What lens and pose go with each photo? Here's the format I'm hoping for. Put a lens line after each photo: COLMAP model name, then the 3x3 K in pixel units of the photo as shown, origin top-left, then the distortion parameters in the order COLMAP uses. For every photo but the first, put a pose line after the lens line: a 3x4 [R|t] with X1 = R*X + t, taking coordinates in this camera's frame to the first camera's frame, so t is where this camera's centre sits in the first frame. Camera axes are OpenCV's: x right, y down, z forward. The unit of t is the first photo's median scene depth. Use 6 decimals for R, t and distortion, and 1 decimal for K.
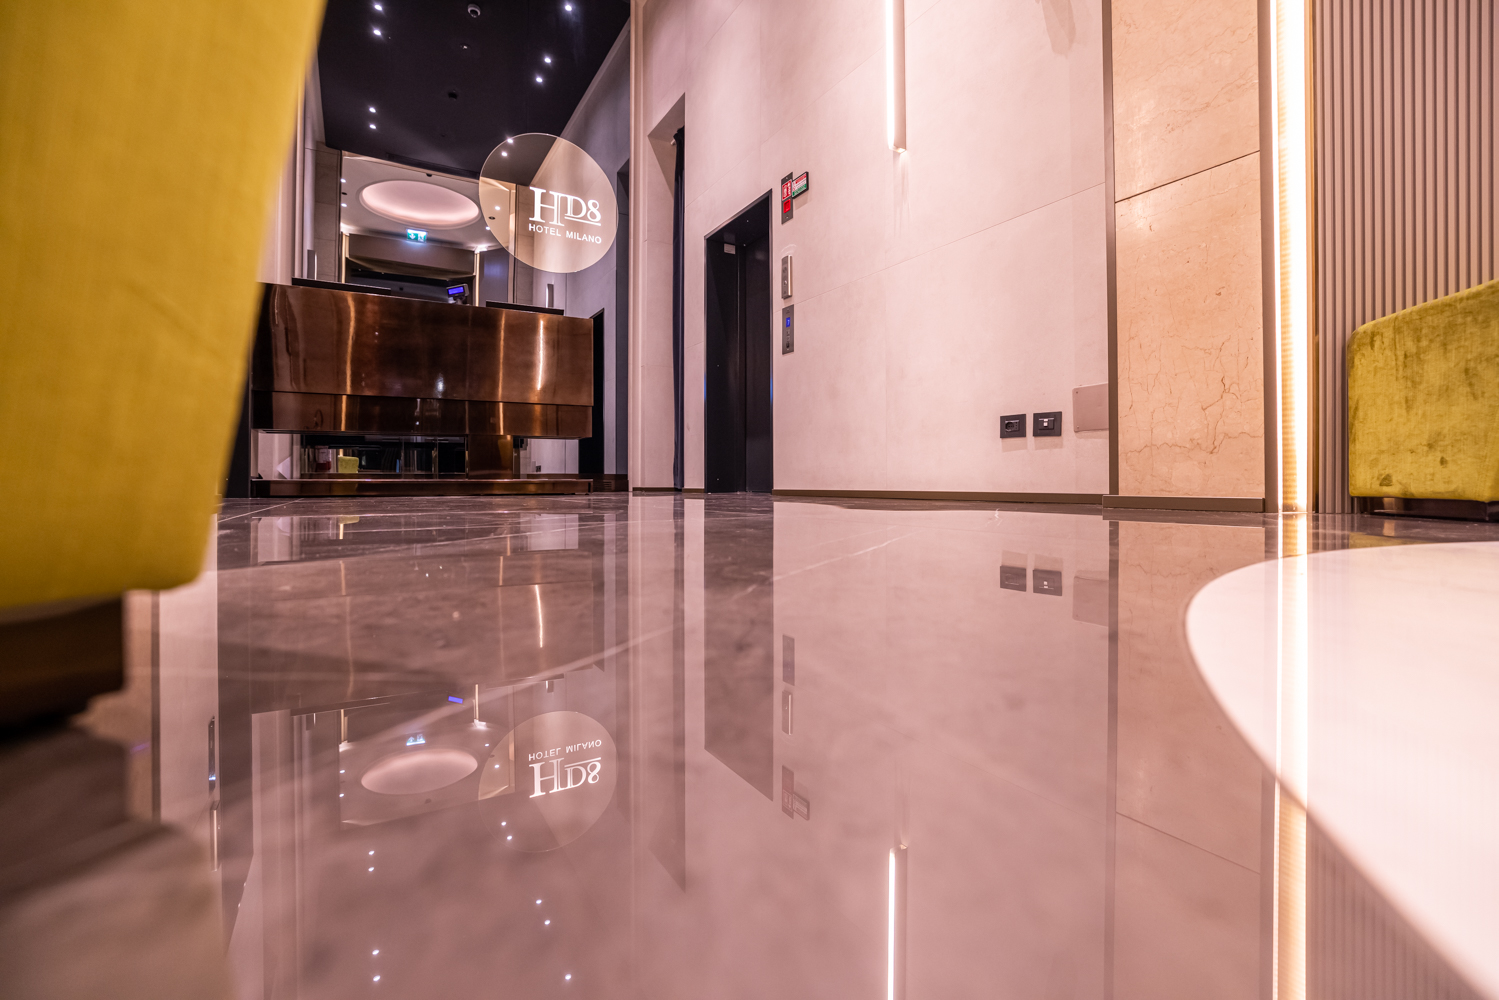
lens RADIAL K [[649.0, 0, 734.8], [0, 649.0, 491.6], [0, 0, 1]] dist [-0.052460, 0.017690]
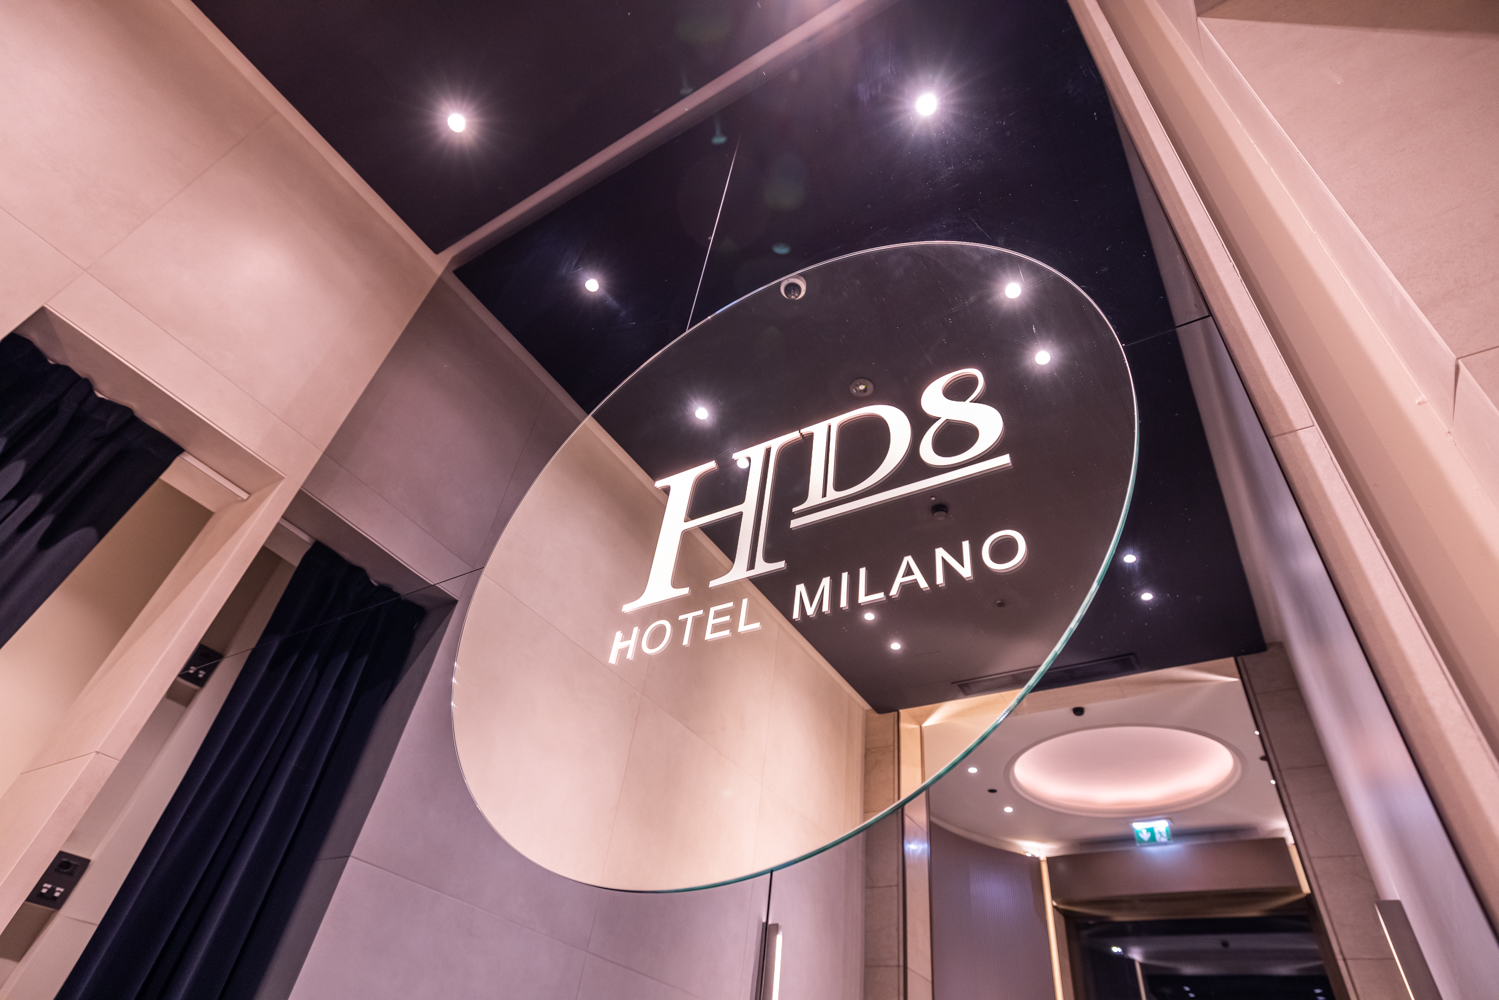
lens RADIAL K [[807.1, 0, 746.9], [0, 807.1, 489.6], [0, 0, 1]] dist [0.000851, -0.000222]
pose [[0.465981, -0.548530, -0.694245, -0.133932], [-0.122980, 0.736871, -0.664754, -0.329388], [0.876206, 0.395142, 0.275910, 1.045464]]
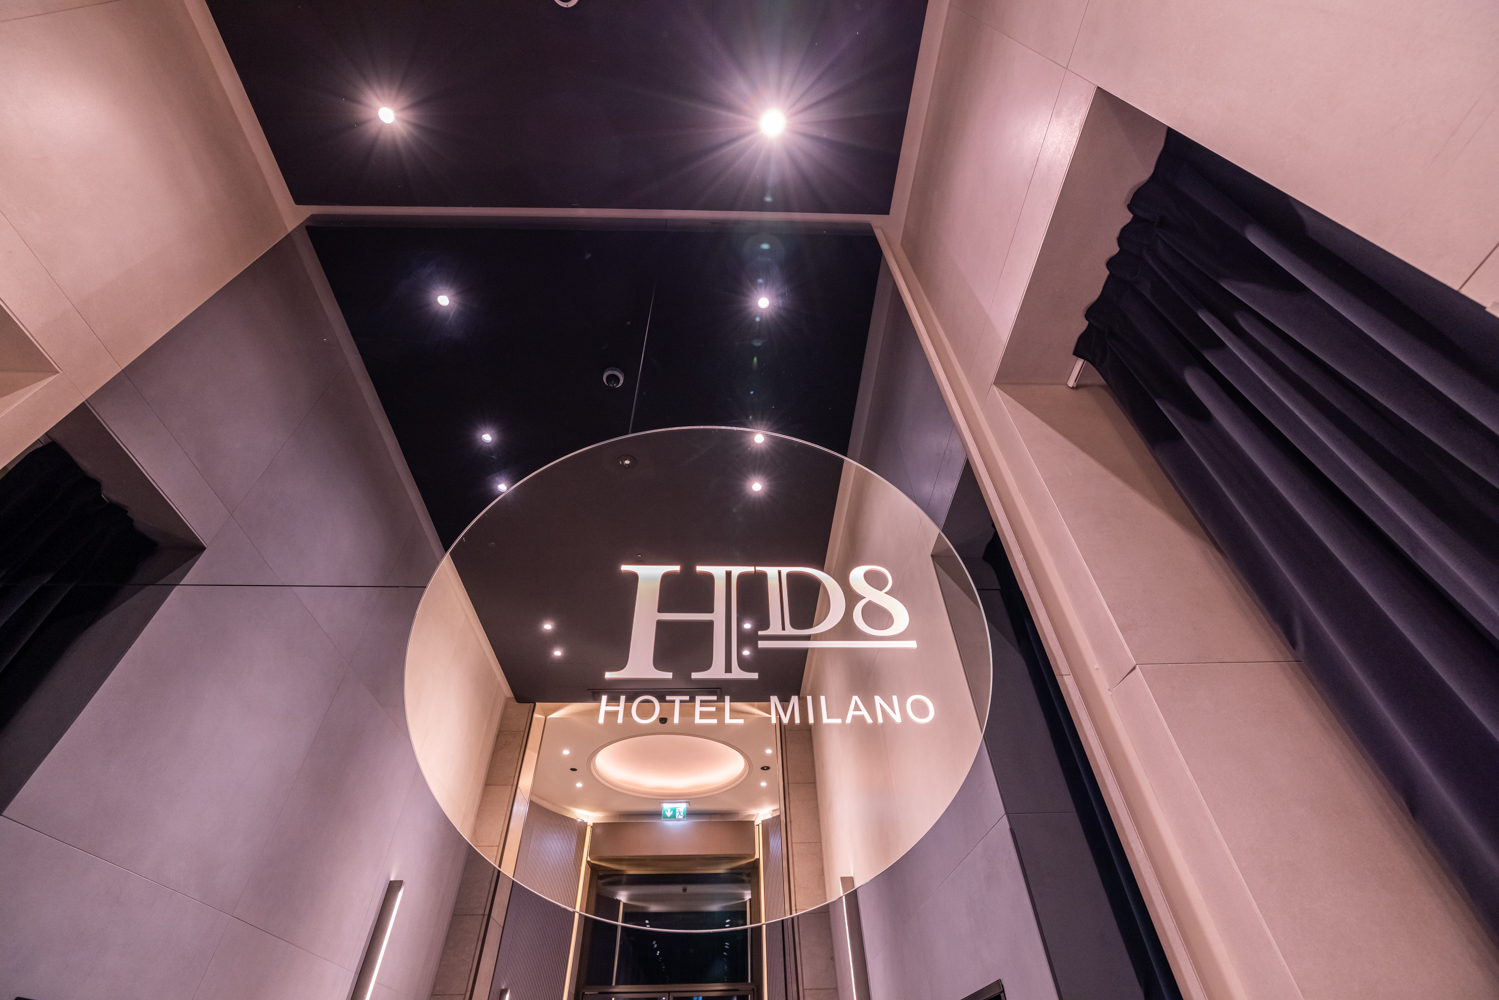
lens RADIAL K [[639.7, 0, 739.8], [0, 639.7, 504.3], [0, 0, 1]] dist [-0.002279, -0.000177]
pose [[0.877422, -0.344435, -0.333909, -0.198465], [0.007690, 0.706060, -0.708111, -0.336961], [0.479658, 0.618744, 0.622161, 0.925116]]
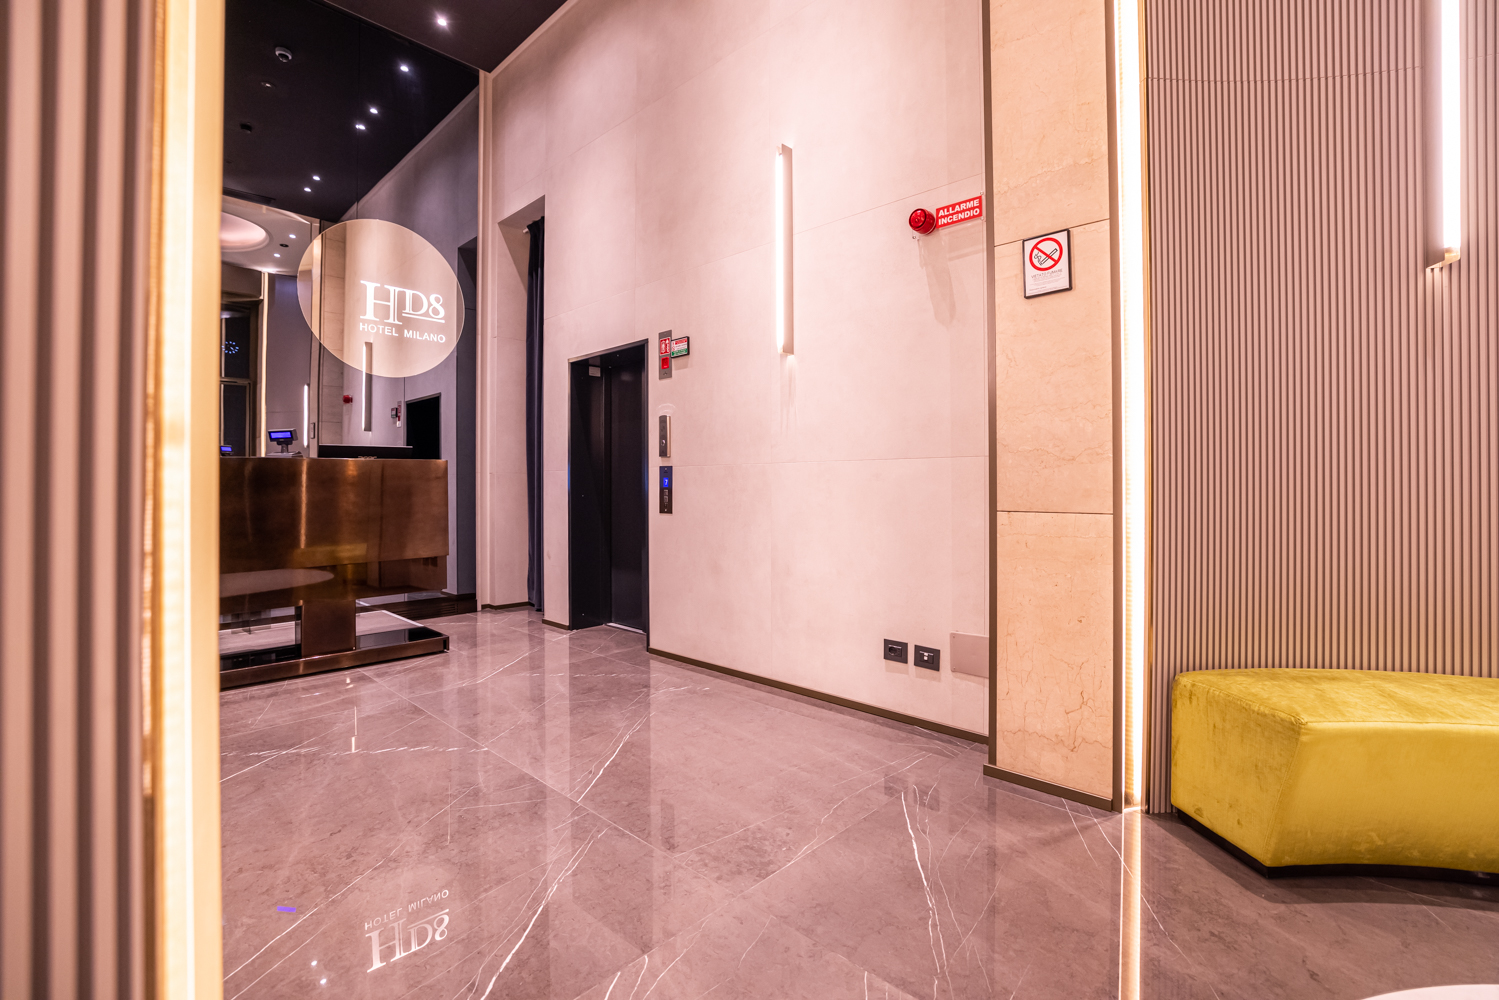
lens RADIAL K [[671.6, 0, 748.7], [0, 671.6, 490.1], [0, 0, 1]] dist [-0.045261, 0.000007]
pose [[0.961740, -0.000877, 0.273963, -0.062018], [0.003351, 0.999958, -0.008563, -0.197131], [-0.273944, 0.009153, 0.961702, -0.010647]]
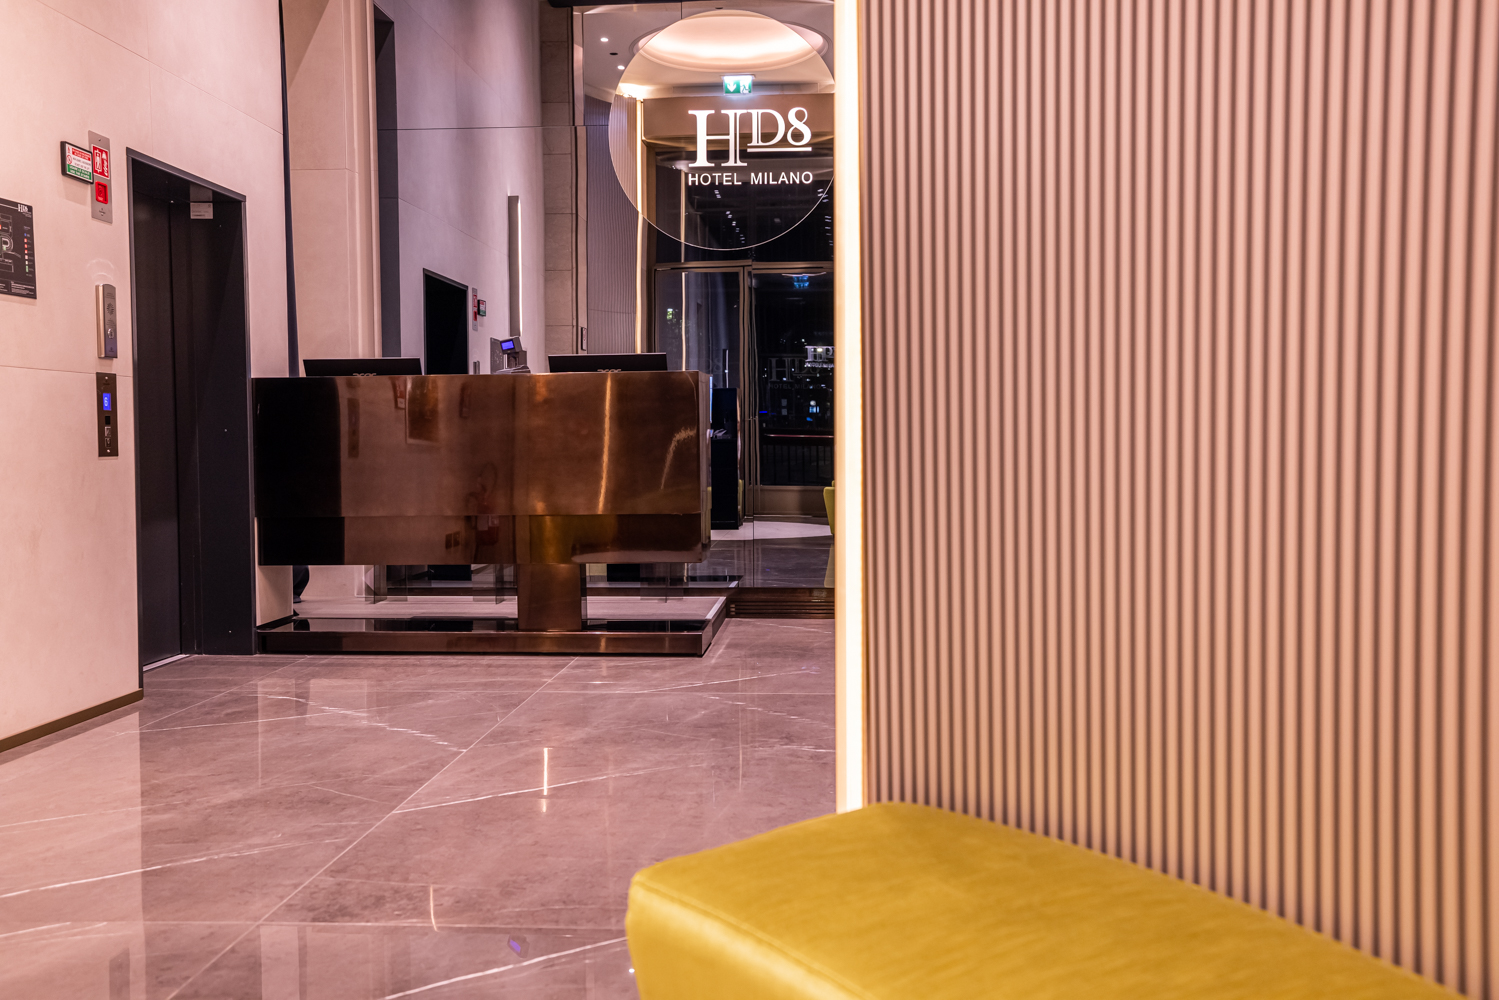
lens RADIAL K [[1314.6, 0, 749.5], [0, 1314.6, 500.0], [0, 0, 1]] dist [0.023153, 0.010885]
pose [[0.825637, 0.024867, -0.563653, 0.472342], [-0.000629, 0.999068, 0.043155, -0.181572], [0.564201, -0.035276, 0.824884, 0.002162]]
